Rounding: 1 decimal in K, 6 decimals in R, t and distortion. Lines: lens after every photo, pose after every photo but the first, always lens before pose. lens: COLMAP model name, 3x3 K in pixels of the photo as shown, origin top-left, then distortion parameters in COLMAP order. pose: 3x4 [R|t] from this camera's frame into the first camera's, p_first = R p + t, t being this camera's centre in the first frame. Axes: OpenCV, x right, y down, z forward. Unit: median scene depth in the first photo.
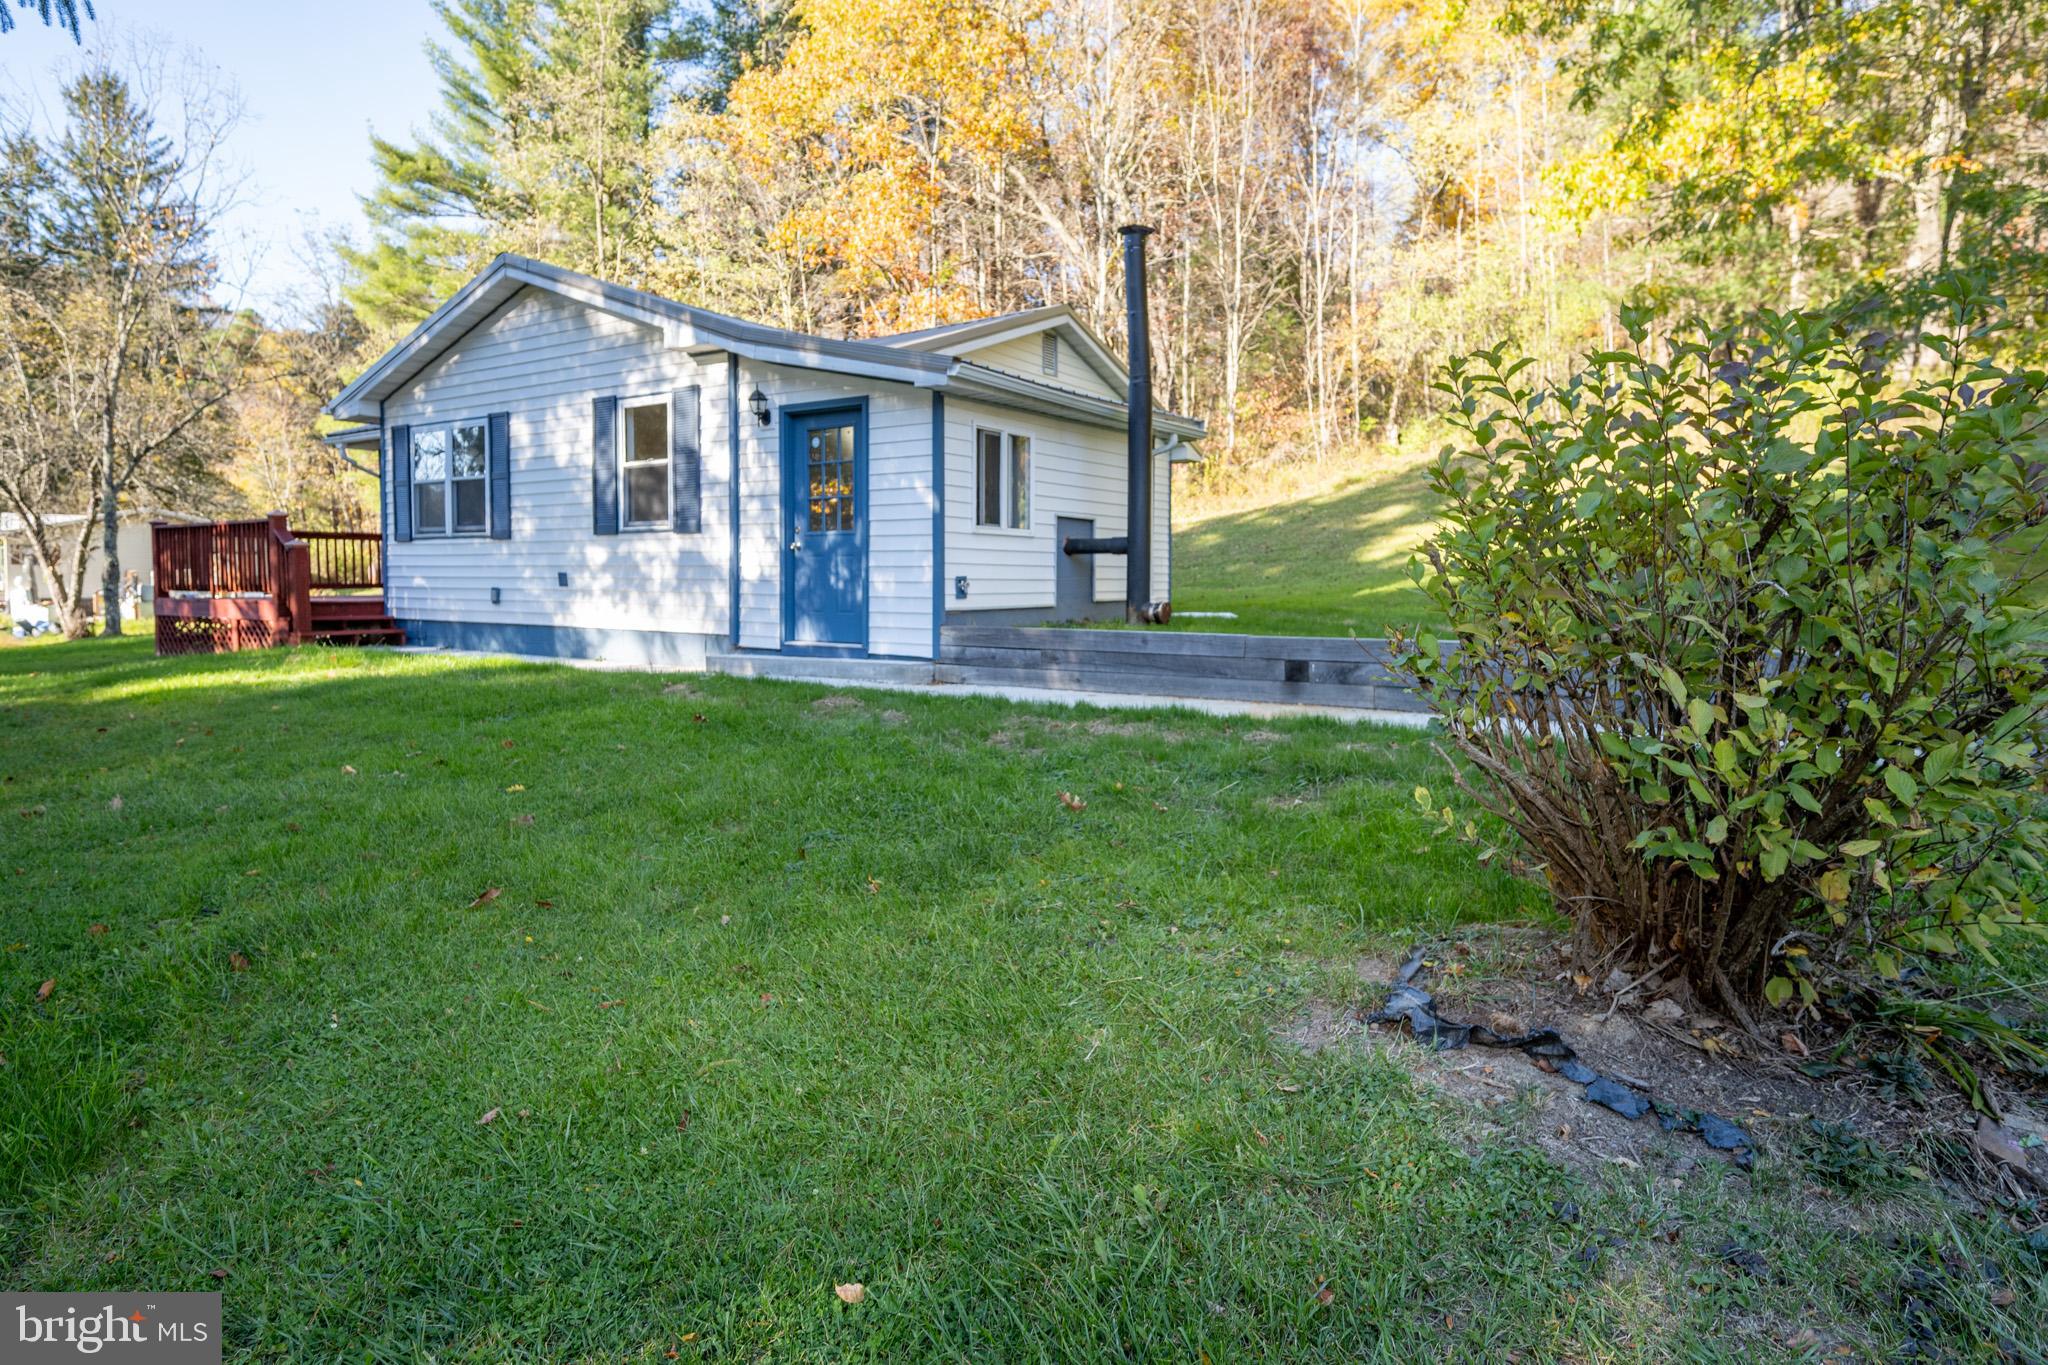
lens RADIAL K [[1145.2, 0, 1021.6], [0, 1145.2, 637.1], [0, 0, 1]] dist [-0.001453, 0.000028]
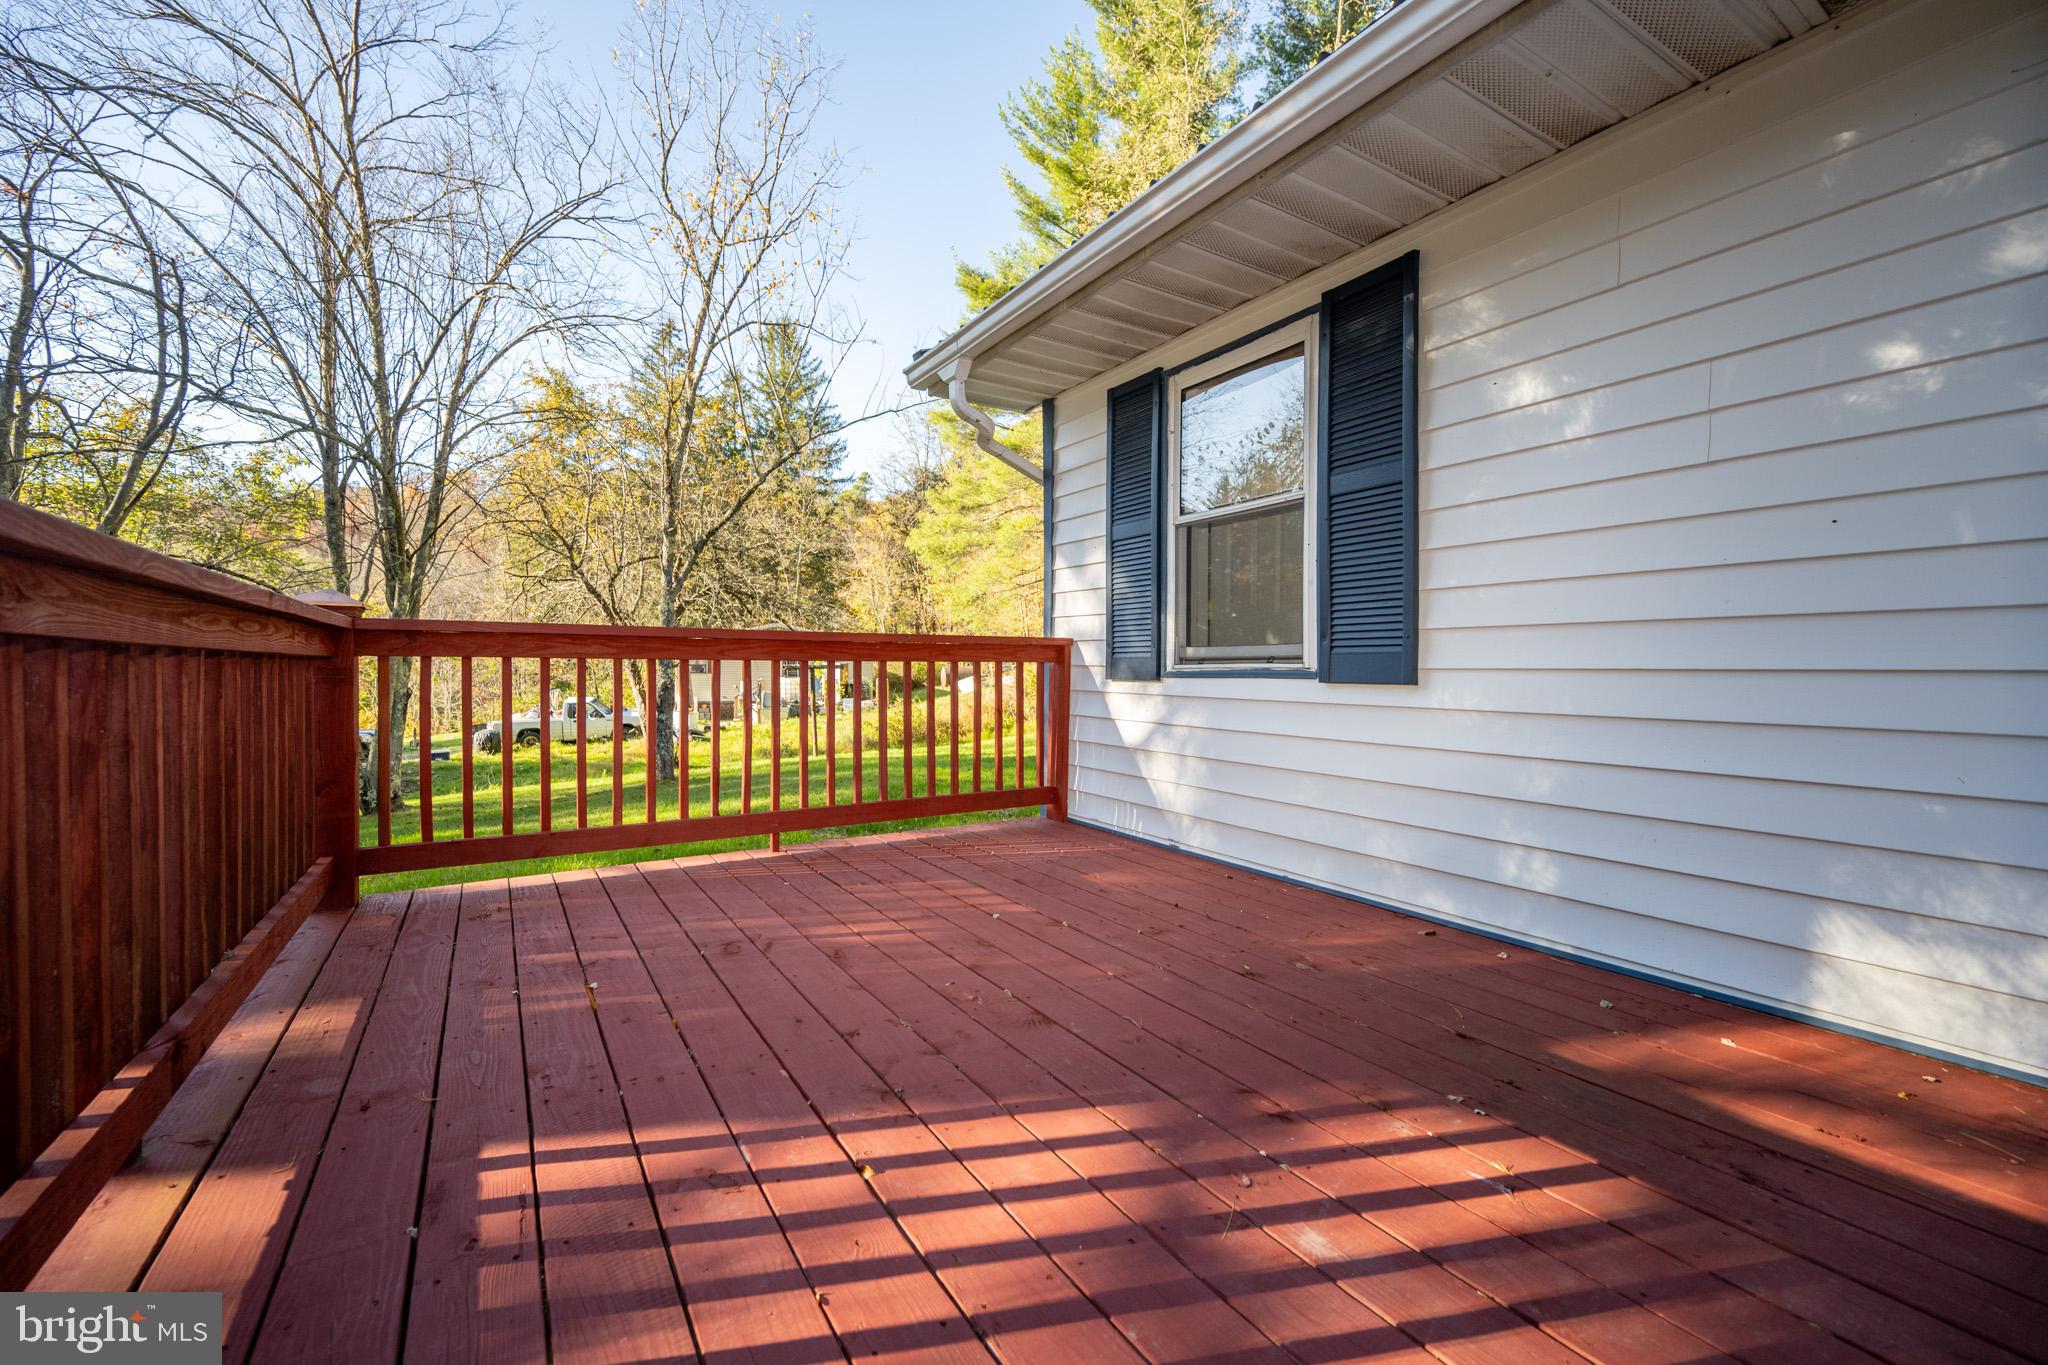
lens RADIAL K [[829.3, 0, 1021.5], [0, 829.3, 675.5], [0, 0, 1]] dist [-0.000180, -0.000124]
pose [[0.916249, -0.000248, -0.400610, -0.127130], [-0.017714, 0.998997, -0.041133, -0.018855], [0.400218, 0.044784, 0.915325, 0.209178]]
